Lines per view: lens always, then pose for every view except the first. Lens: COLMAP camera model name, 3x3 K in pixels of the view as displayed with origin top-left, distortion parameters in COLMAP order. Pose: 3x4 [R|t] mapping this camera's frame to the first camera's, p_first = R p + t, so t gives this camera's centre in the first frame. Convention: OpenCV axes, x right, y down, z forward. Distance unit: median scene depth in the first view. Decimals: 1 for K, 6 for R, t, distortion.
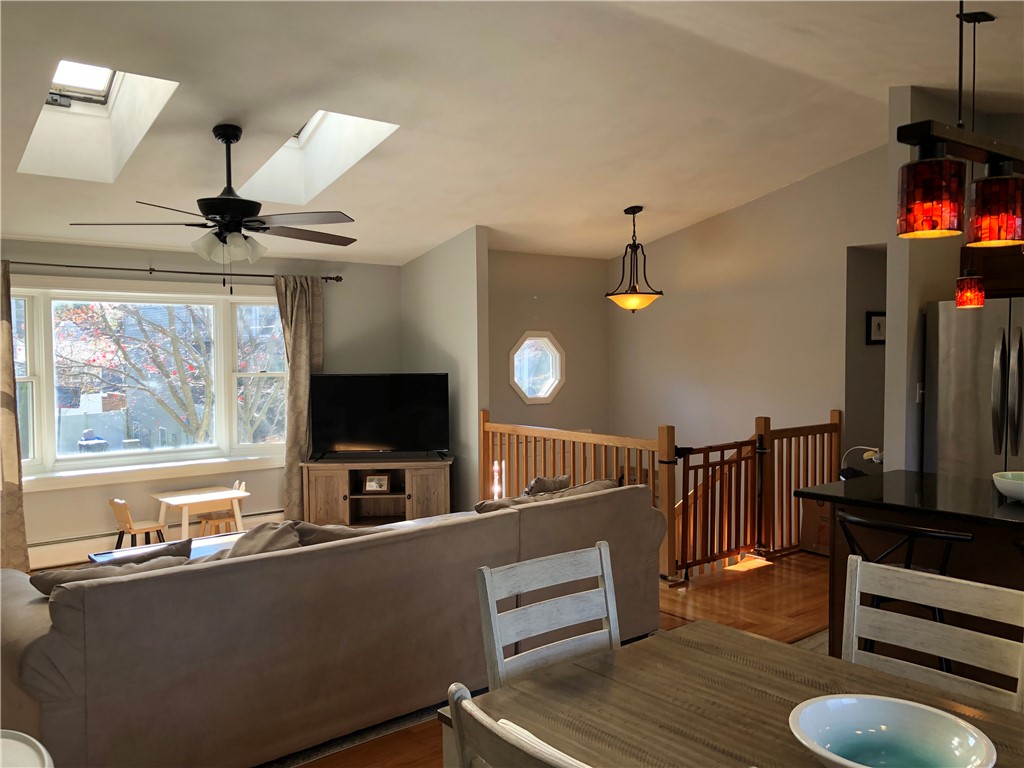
lens RADIAL K [[840.5, 0, 518.9], [0, 840.5, 392.1], [0, 0, 1]] dist [0.057533, -0.065968]
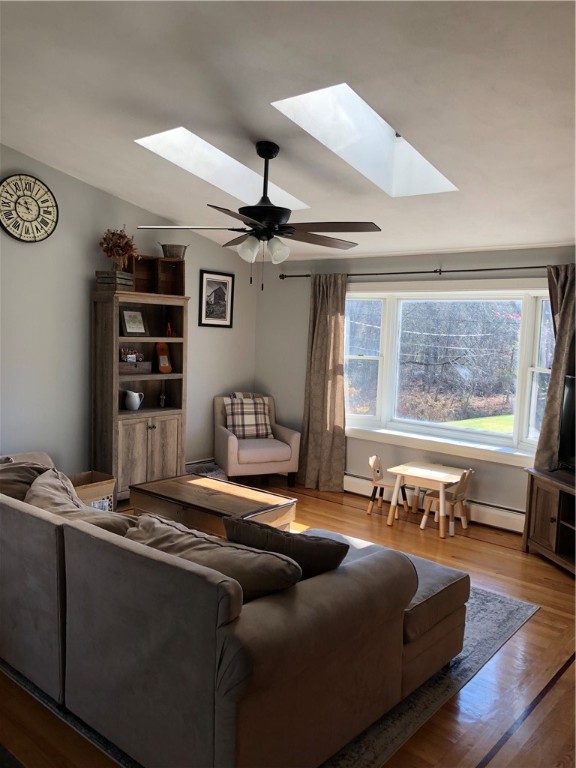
lens RADIAL K [[630.4, 0, 288.8], [0, 630.4, 389.2], [0, 0, 1]] dist [0.057533, -0.065968]
pose [[0.167755, 0.106950, -0.980010, 0.367311], [-0.089669, 0.991632, 0.092869, -0.042783], [0.981742, 0.072297, 0.175942, 0.605878]]
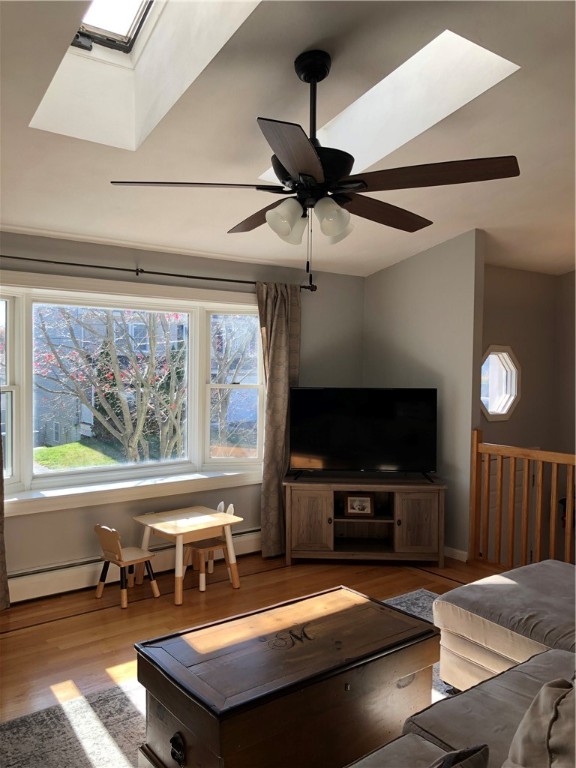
lens RADIAL K [[630.4, 0, 282.0], [0, 630.4, 390.4], [0, 0, 1]] dist [0.057533, -0.065968]
pose [[0.998671, 0.019008, -0.047906, -0.225749], [-0.019458, 0.999771, -0.008949, -0.011160], [0.047725, 0.009870, 0.998812, 0.298858]]
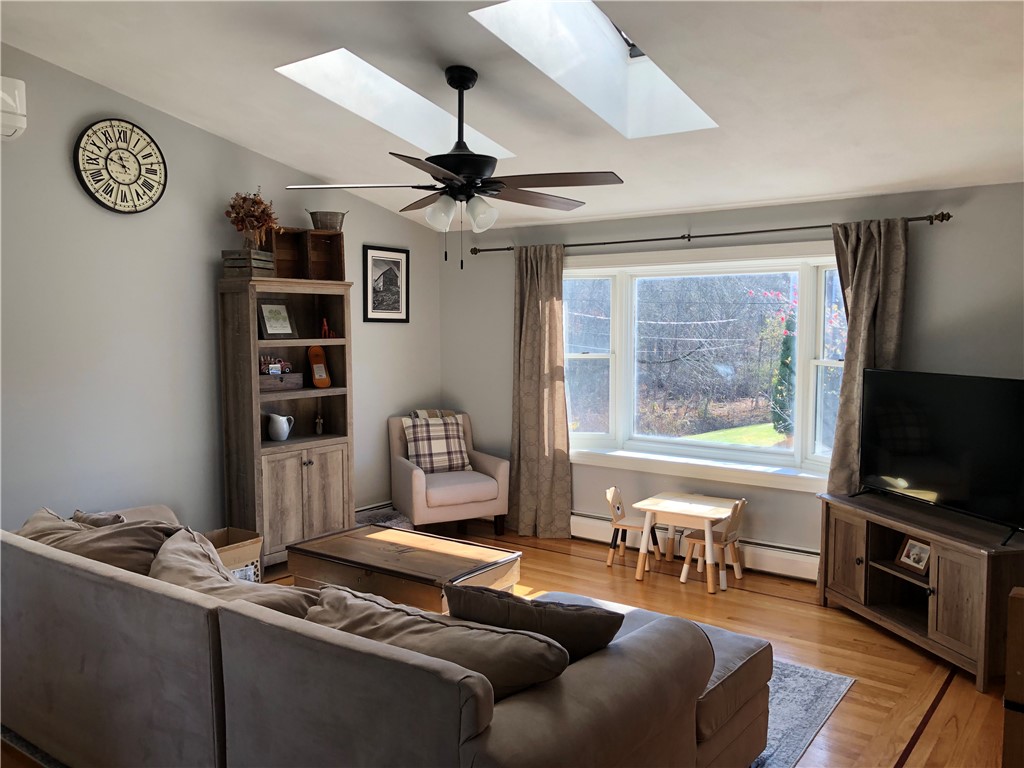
lens RADIAL K [[840.5, 0, 518.9], [0, 840.5, 392.9], [0, 0, 1]] dist [0.057533, -0.065968]
pose [[0.231350, 0.088022, -0.968880, 0.349021], [-0.052700, 0.995570, 0.077863, -0.039820], [0.971442, 0.033046, 0.234964, 0.583969]]
